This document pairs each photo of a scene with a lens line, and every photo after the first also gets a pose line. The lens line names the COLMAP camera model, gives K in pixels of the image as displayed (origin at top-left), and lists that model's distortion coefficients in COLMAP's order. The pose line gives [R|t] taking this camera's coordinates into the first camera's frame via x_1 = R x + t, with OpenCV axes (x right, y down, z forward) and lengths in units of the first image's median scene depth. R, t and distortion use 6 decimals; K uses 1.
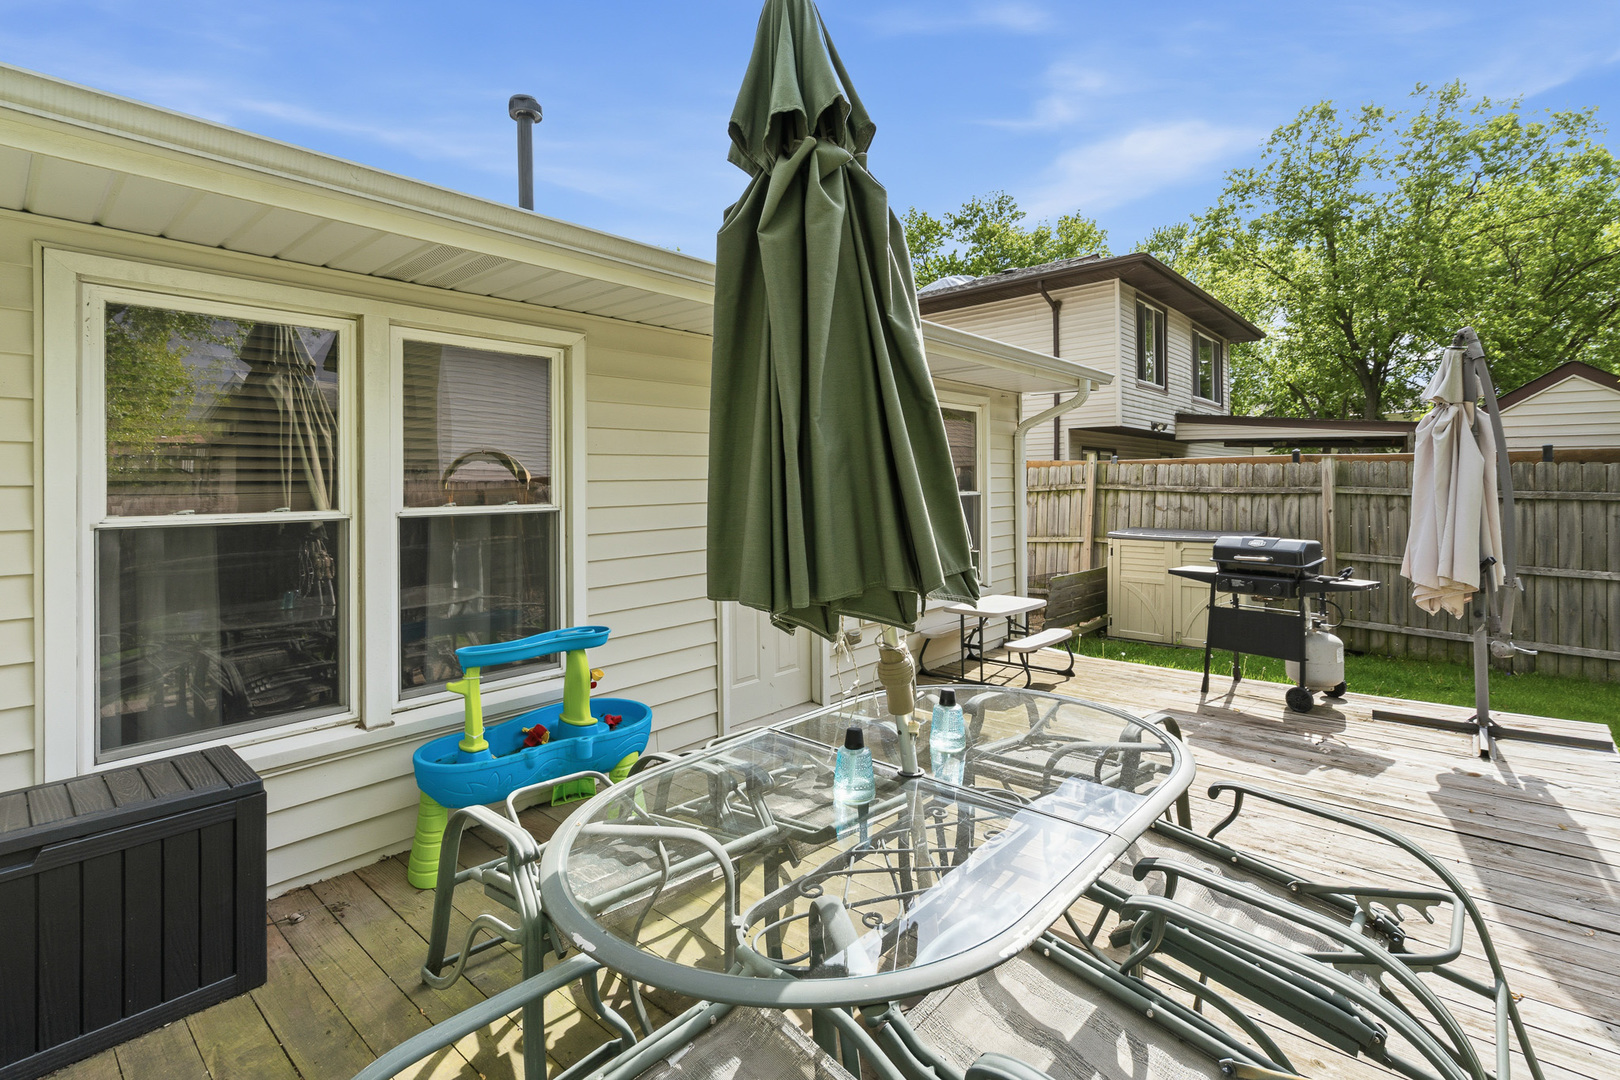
lens RADIAL K [[761.7, 0, 812.3], [0, 761.7, 468.9], [0, 0, 1]] dist [0.019047, 0.000097]
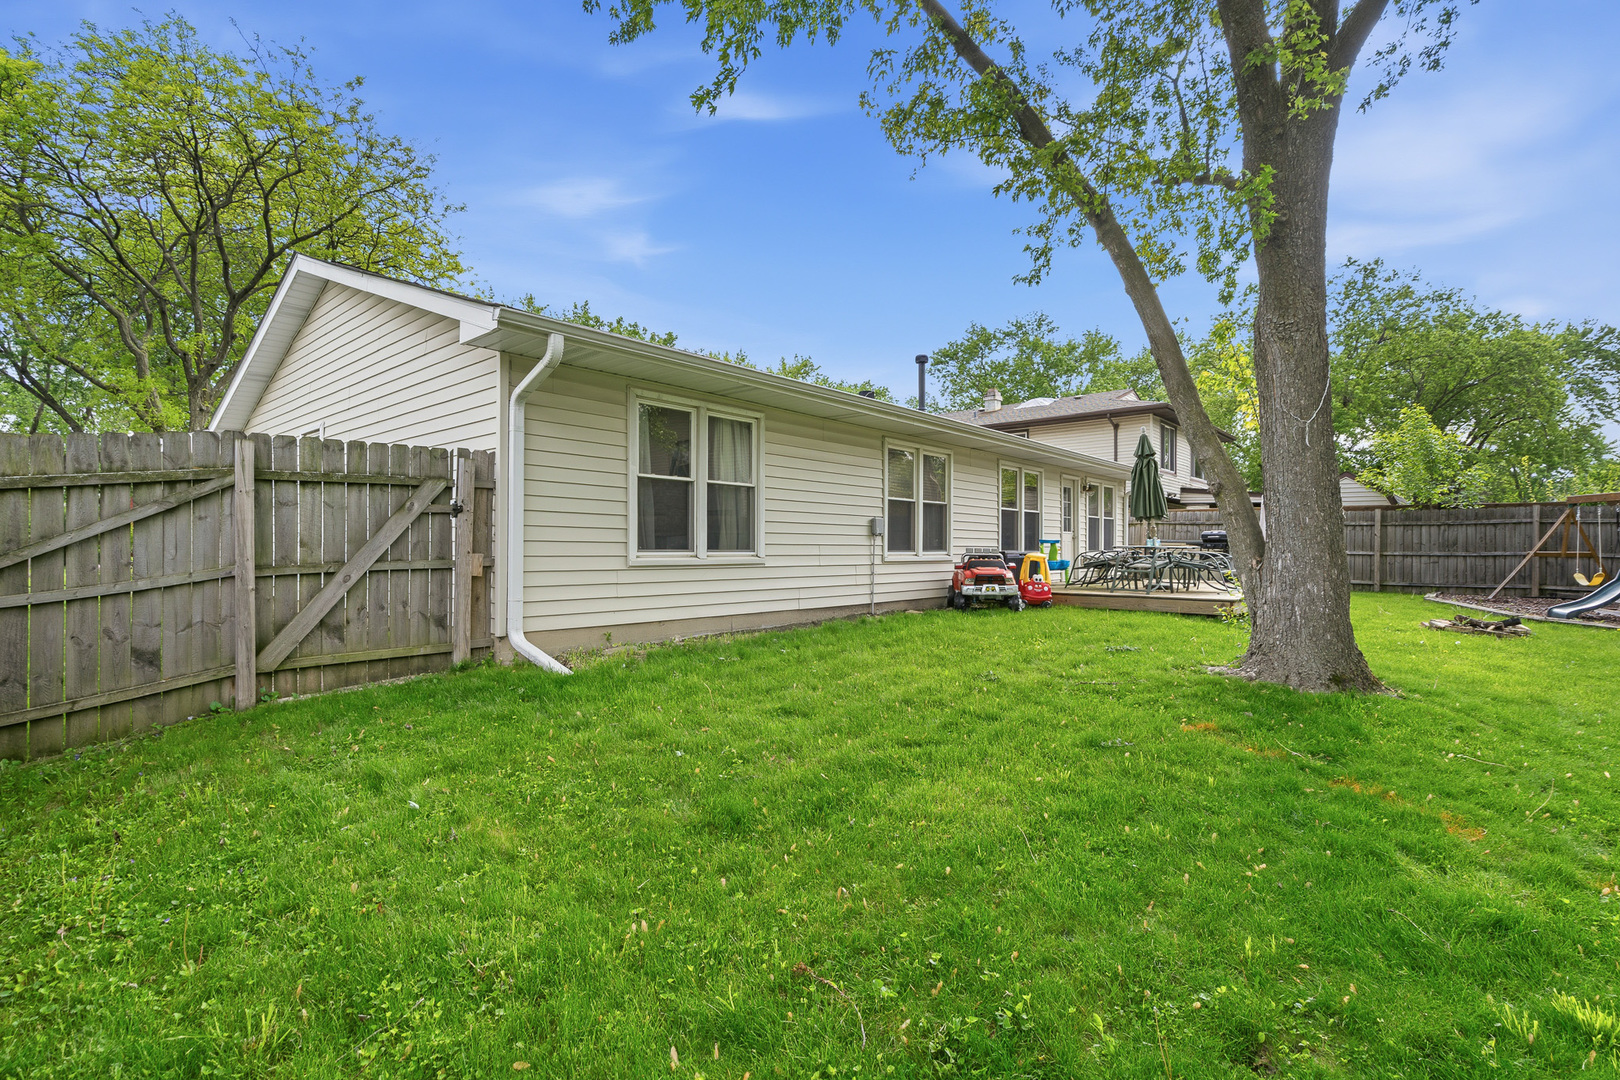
lens RADIAL K [[756.9, 0, 813.9], [0, 756.9, 529.5], [0, 0, 1]] dist [-0.002064, -0.000601]
pose [[0.999825, 0.018481, 0.002980, -0.698689], [-0.018470, 0.999822, -0.003892, 0.084419], [-0.003051, 0.003836, 0.999988, -1.370844]]
